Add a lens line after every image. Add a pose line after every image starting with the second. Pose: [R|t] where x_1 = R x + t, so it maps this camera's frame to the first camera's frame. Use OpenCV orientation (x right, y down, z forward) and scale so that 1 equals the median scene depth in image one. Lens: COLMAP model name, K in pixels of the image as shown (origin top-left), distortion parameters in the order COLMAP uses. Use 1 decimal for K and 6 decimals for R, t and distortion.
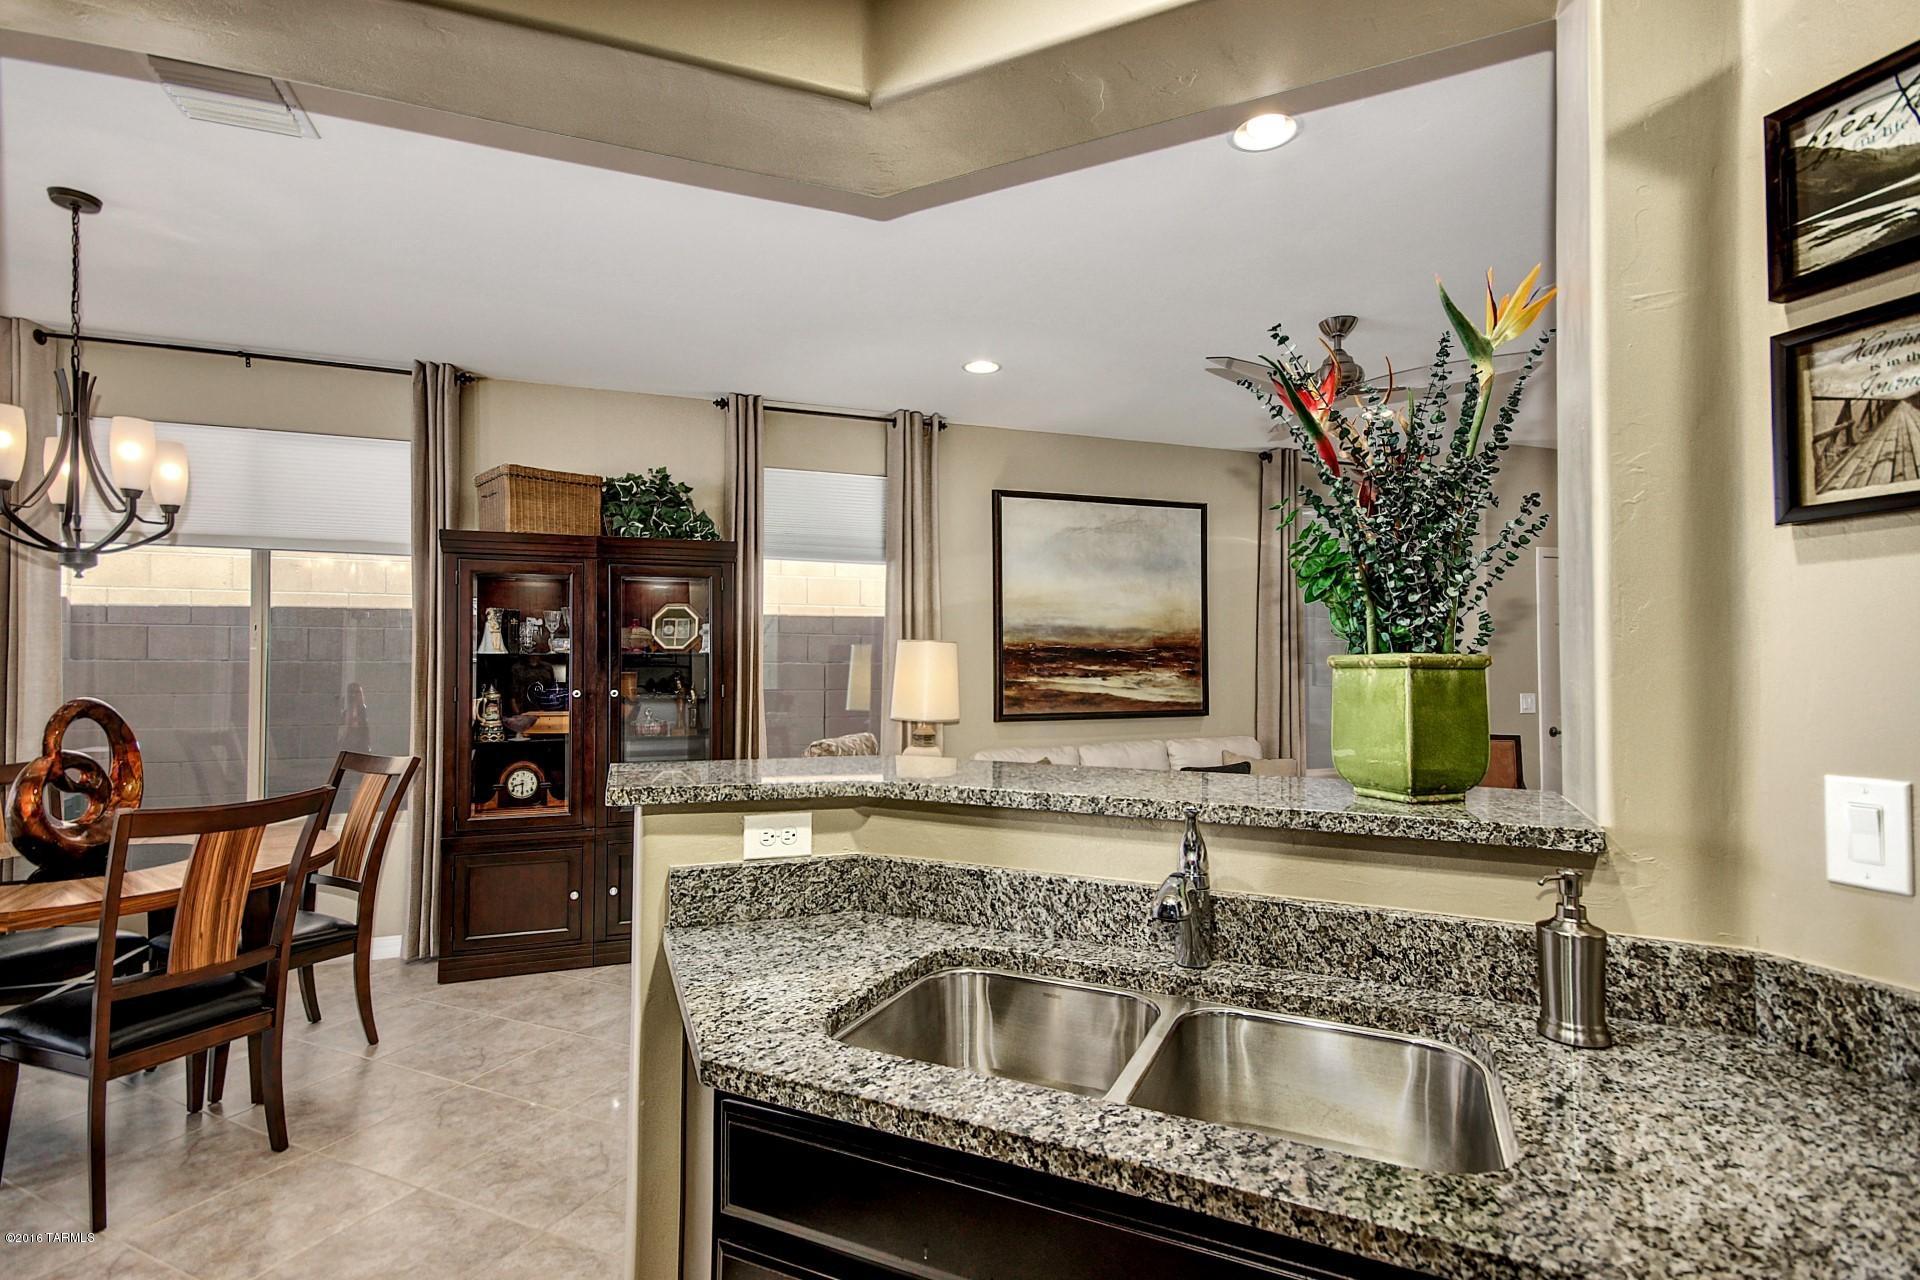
lens RADIAL K [[934.8, 0, 961.7], [0, 934.8, 643.3], [0, 0, 1]] dist [0.005841, -0.006283]
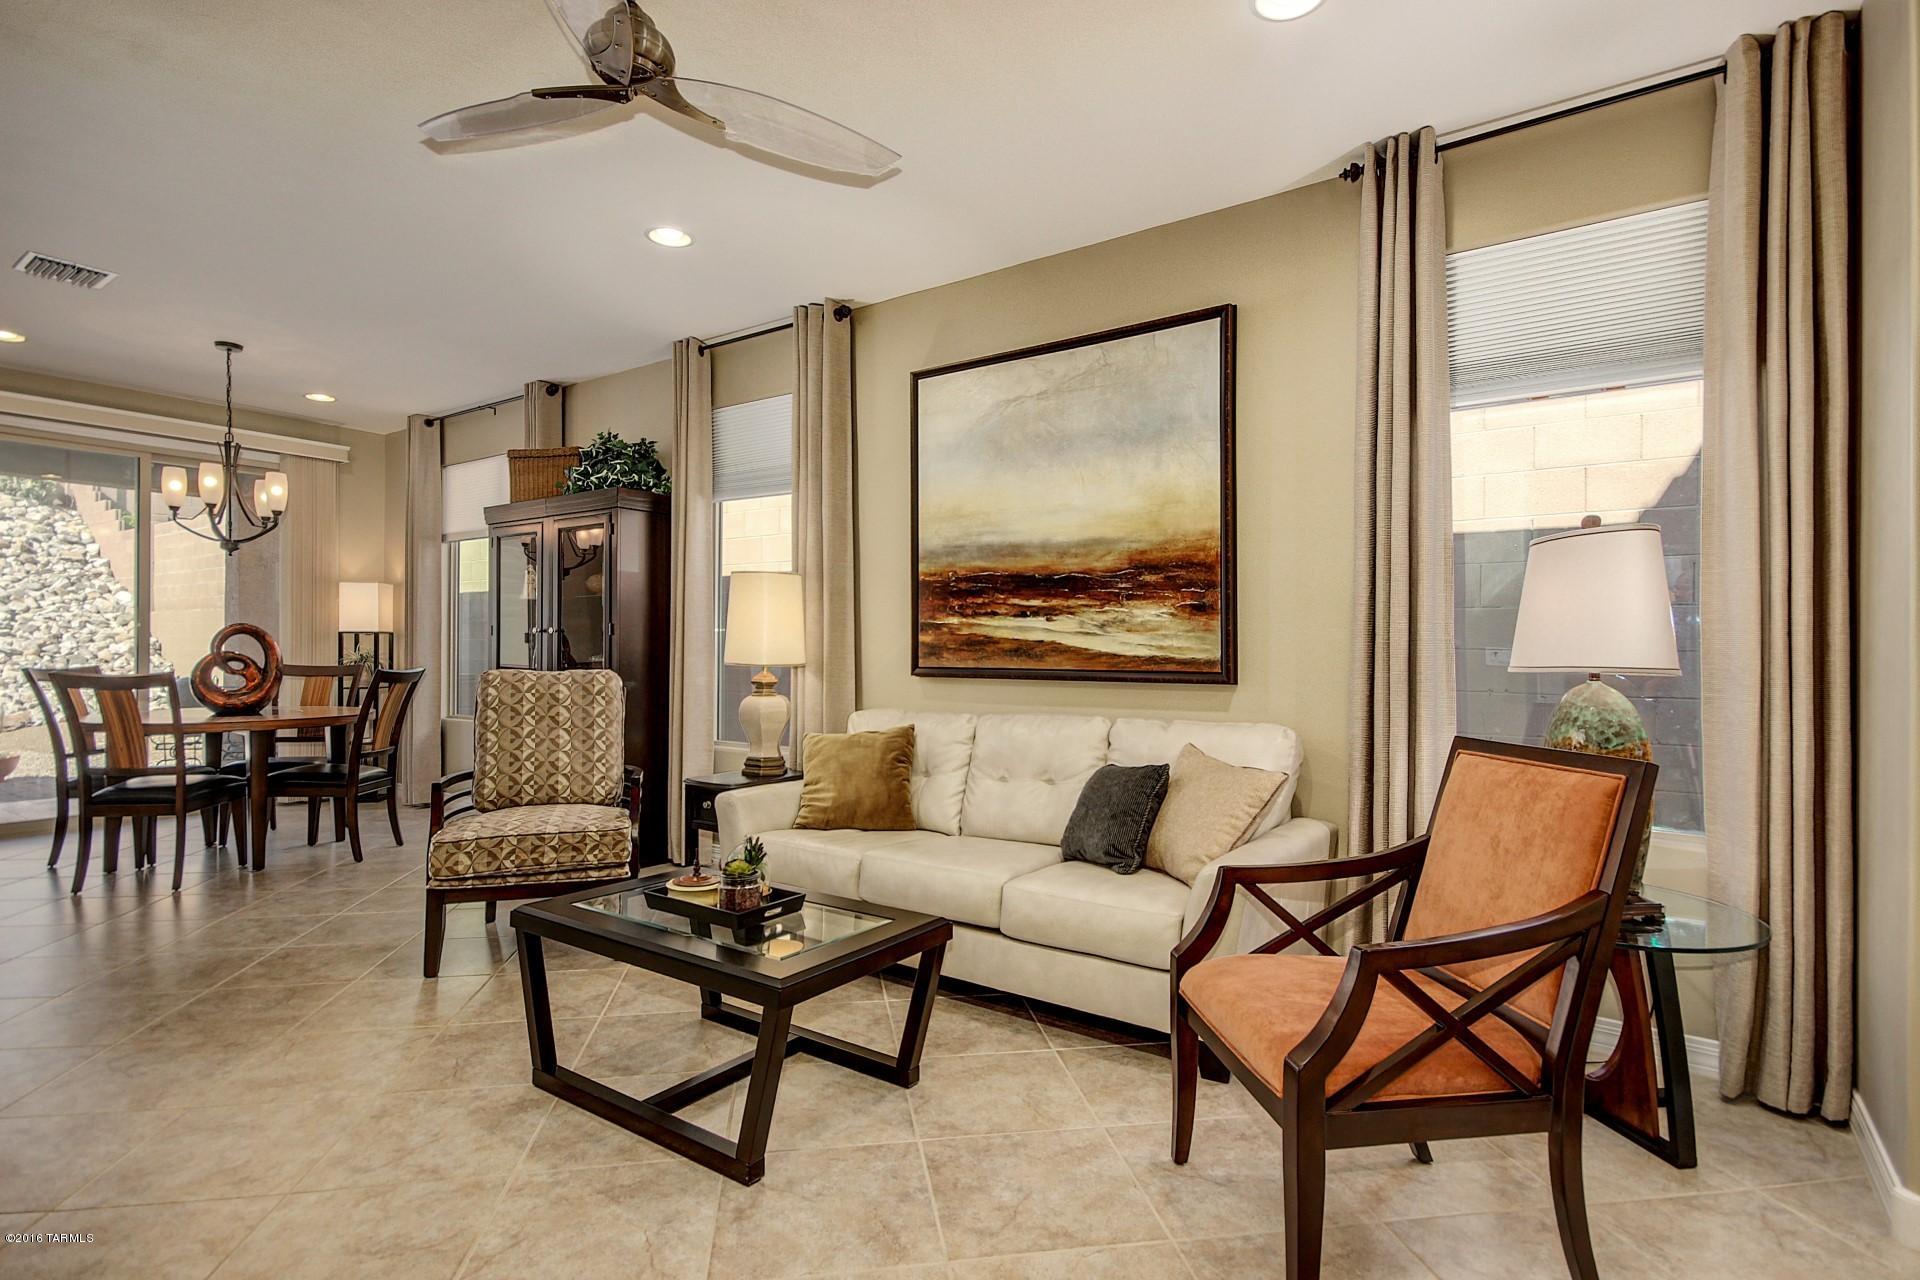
lens RADIAL K [[934.8, 0, 969.8], [0, 934.8, 646.9], [0, 0, 1]] dist [0.005841, -0.006283]
pose [[0.559231, 0.005989, -0.828990, 0.675535], [0.011779, 0.999816, 0.015170, 0.047313], [0.828928, -0.018248, 0.559057, 0.587288]]
